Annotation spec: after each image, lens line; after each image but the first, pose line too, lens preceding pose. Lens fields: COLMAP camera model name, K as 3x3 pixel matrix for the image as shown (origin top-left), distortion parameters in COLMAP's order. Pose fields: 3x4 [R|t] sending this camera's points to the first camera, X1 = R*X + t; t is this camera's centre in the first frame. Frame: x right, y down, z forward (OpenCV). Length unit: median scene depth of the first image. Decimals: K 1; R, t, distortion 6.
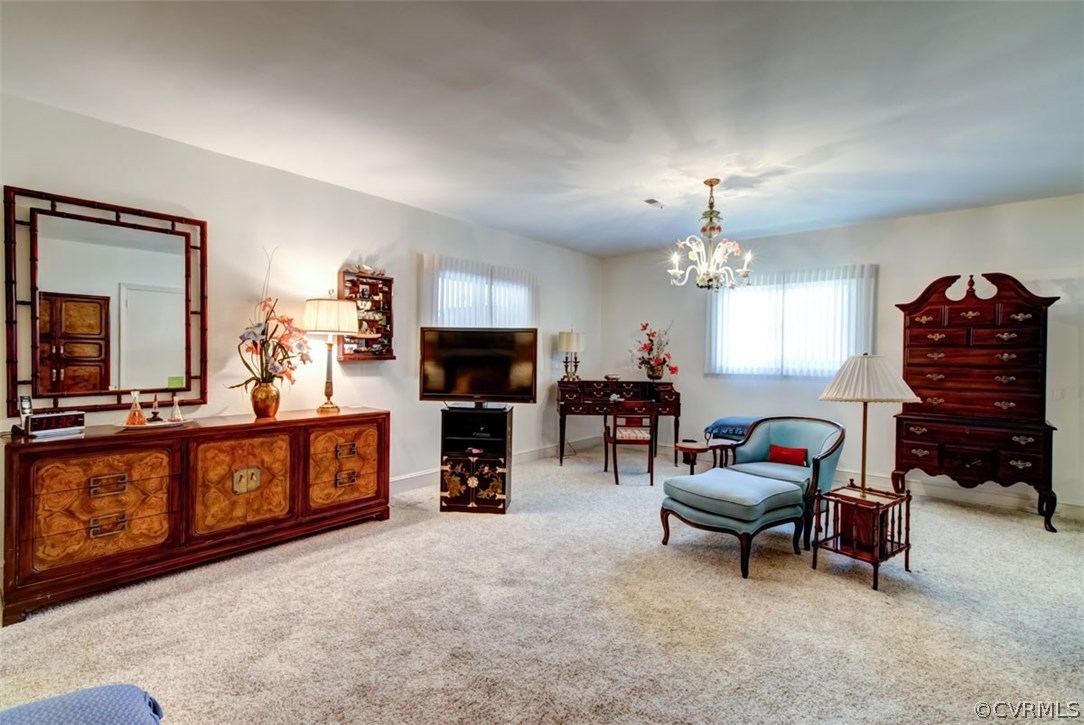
lens RADIAL K [[493.8, 0, 539.4], [0, 493.8, 355.9], [0, 0, 1]] dist [-0.011709, 0.018620]
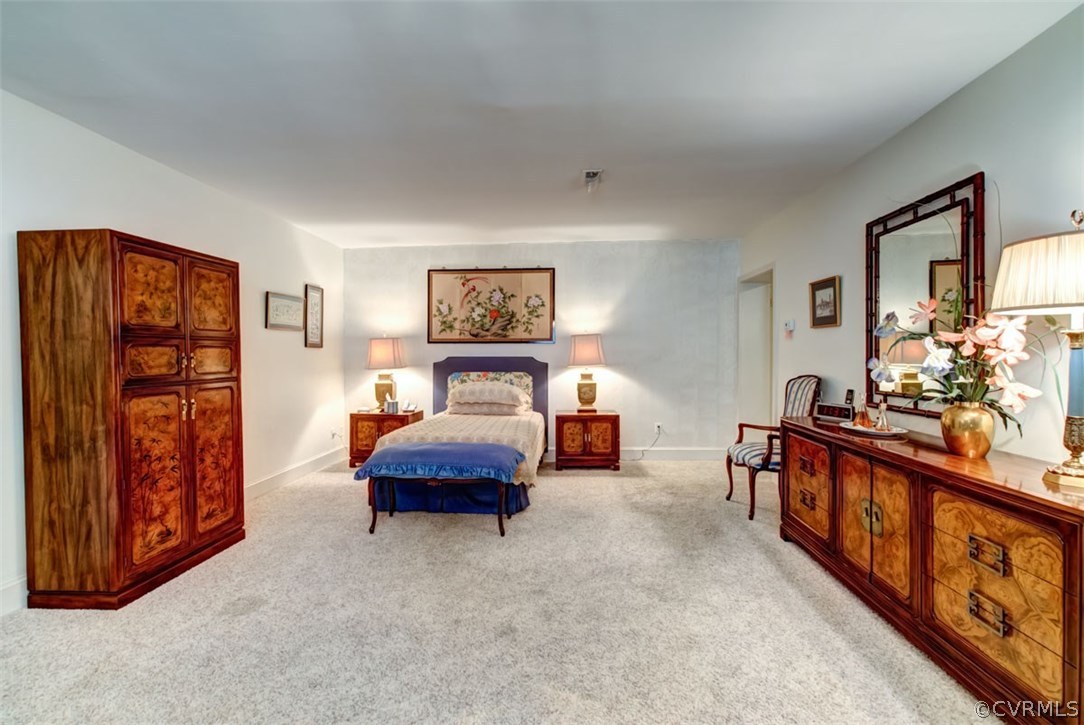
lens RADIAL K [[493.8, 0, 539.4], [0, 493.8, 355.9], [0, 0, 1]] dist [-0.011709, 0.018620]
pose [[-0.802861, -0.000242, -0.596166, 0.279314], [-0.003097, 0.999988, 0.003765, -0.005355], [0.596158, 0.004869, -0.802852, 1.235485]]
